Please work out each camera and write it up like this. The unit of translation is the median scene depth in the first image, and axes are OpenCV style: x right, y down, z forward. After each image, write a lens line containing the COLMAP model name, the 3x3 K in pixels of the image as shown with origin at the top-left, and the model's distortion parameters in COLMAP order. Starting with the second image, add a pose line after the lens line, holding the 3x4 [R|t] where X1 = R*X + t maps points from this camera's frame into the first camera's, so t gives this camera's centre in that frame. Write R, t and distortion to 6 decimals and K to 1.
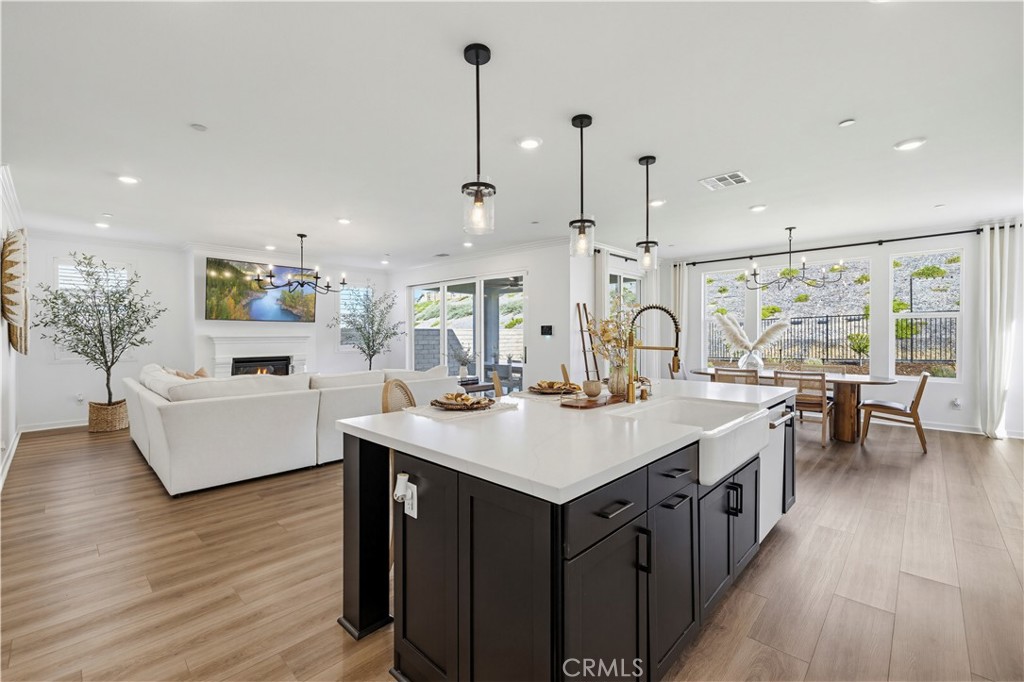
lens RADIAL K [[434.1, 0, 507.5], [0, 434.1, 336.4], [0, 0, 1]] dist [0.000612, 0.001344]
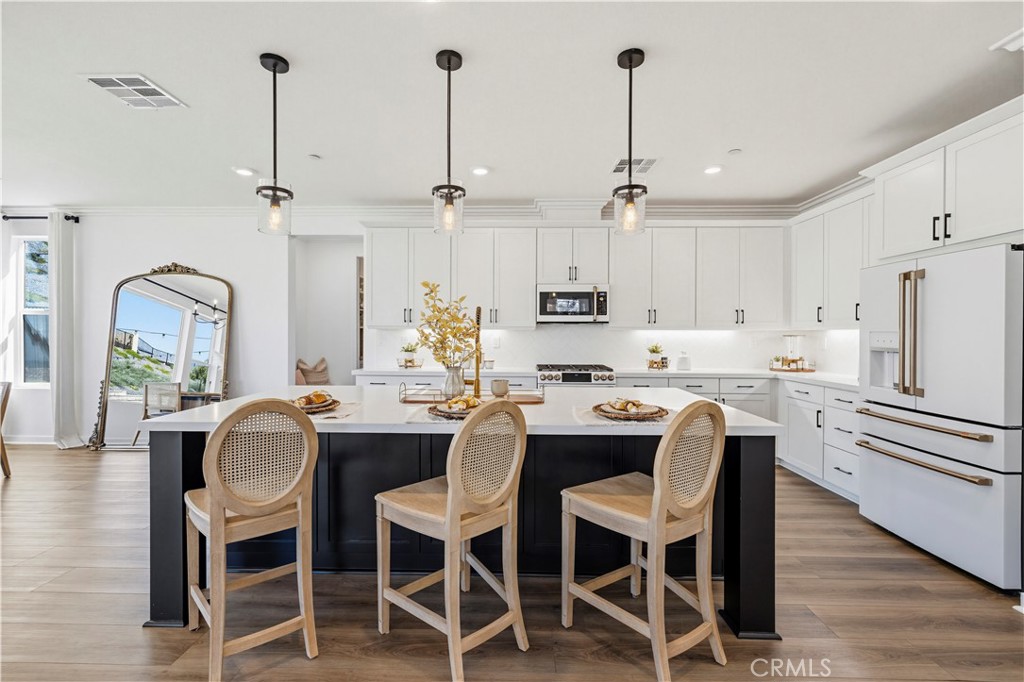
lens RADIAL K [[434.1, 0, 510.2], [0, 434.1, 334.7], [0, 0, 1]] dist [0.000612, 0.001344]
pose [[-0.681037, -0.002457, 0.732245, -0.234963], [0.002910, 0.999977, 0.006061, -0.003095], [-0.732243, 0.006259, -0.681014, 0.717522]]
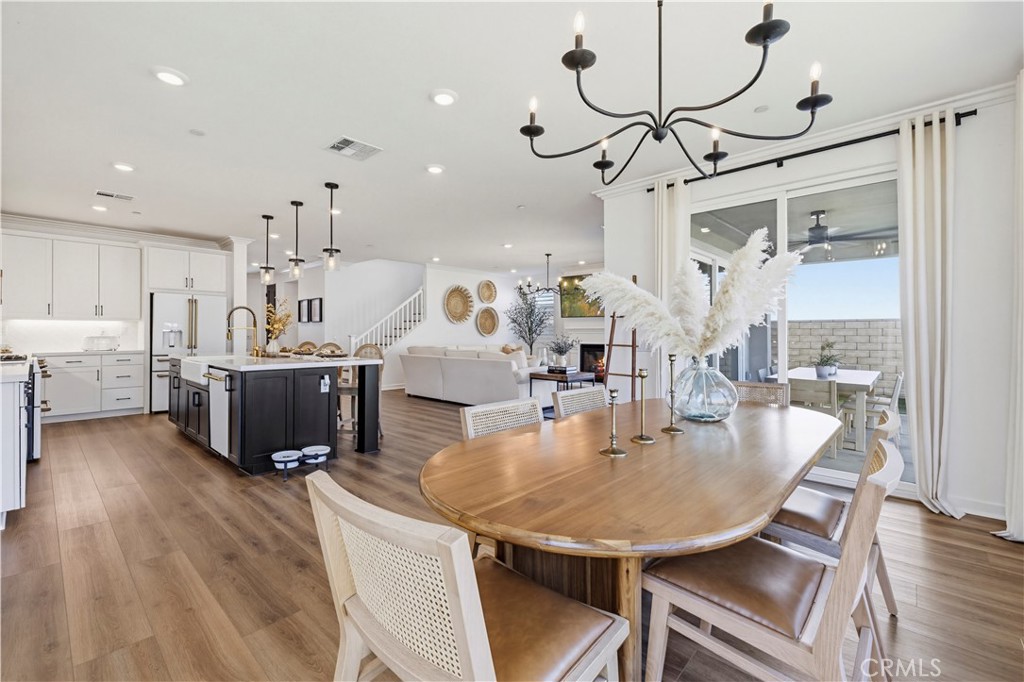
lens RADIAL K [[434.1, 0, 503.0], [0, 434.1, 328.3], [0, 0, 1]] dist [0.000612, 0.001344]
pose [[0.015357, -0.007292, -0.999855, 0.977908], [-0.007100, 0.999947, -0.007401, 0.014438], [0.999857, 0.007213, 0.015304, 0.903751]]
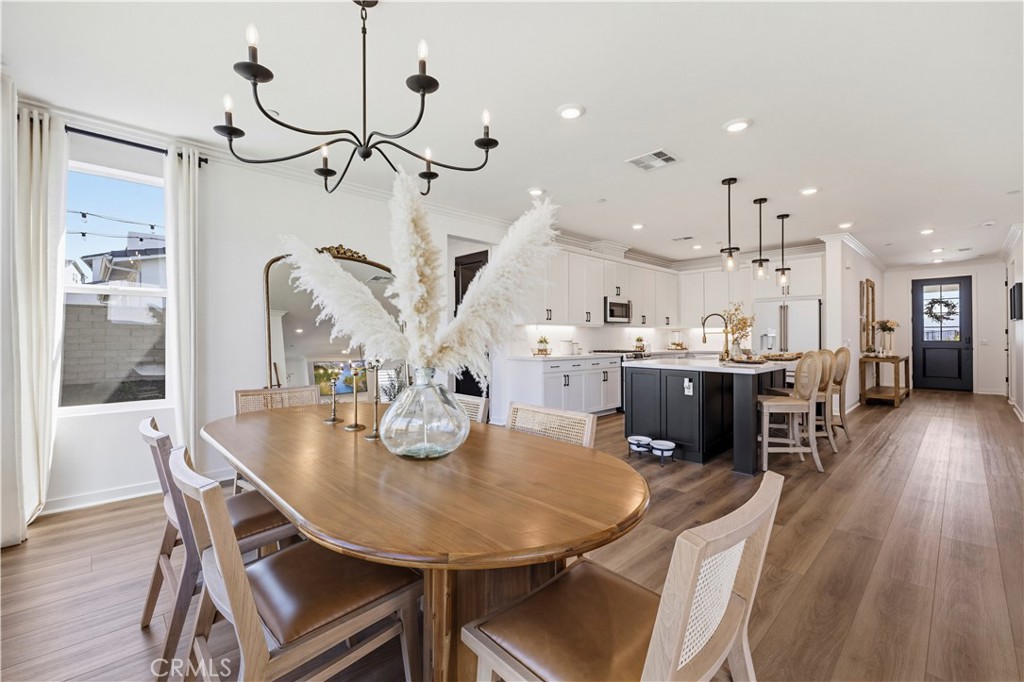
lens RADIAL K [[434.1, 0, 510.7], [0, 434.1, 333.3], [0, 0, 1]] dist [0.000612, 0.001344]
pose [[-0.999430, 0.004877, 0.033404, 0.544174], [0.004798, 0.999985, -0.002453, 0.012620], [-0.033416, -0.002292, -0.999439, 1.353188]]
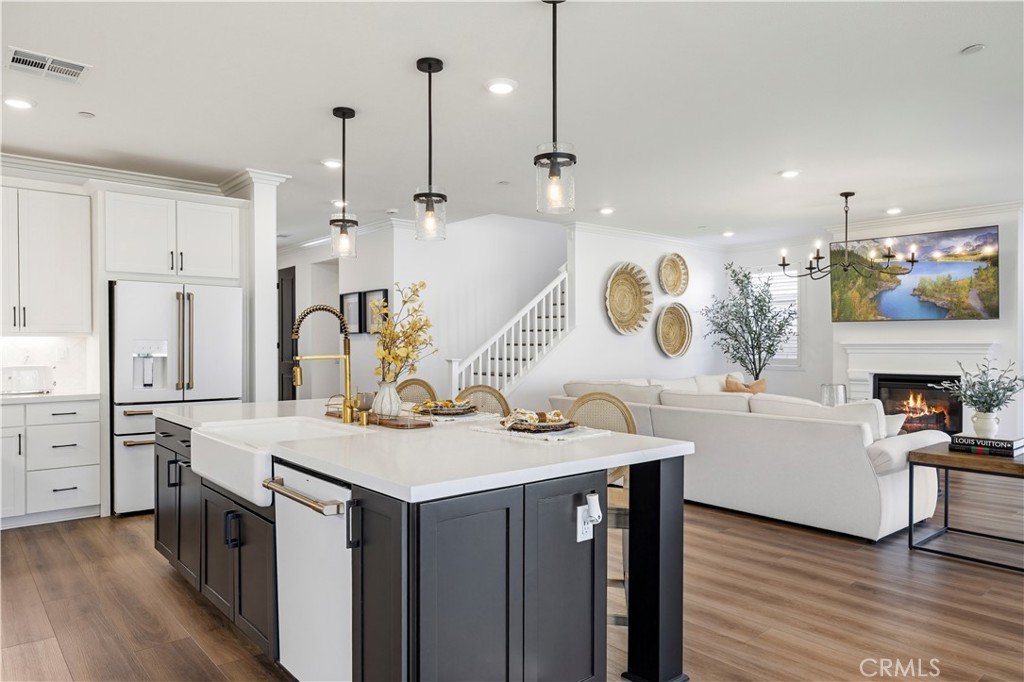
lens RADIAL K [[665.0, 0, 503.7], [0, 665.0, 346.9], [0, 0, 1]] dist [0.000177, -0.004482]
pose [[-0.104338, 0.007498, -0.994514, 0.664345], [-0.003467, 0.999963, 0.007903, -0.001126], [0.994536, 0.004273, -0.104308, 0.622712]]
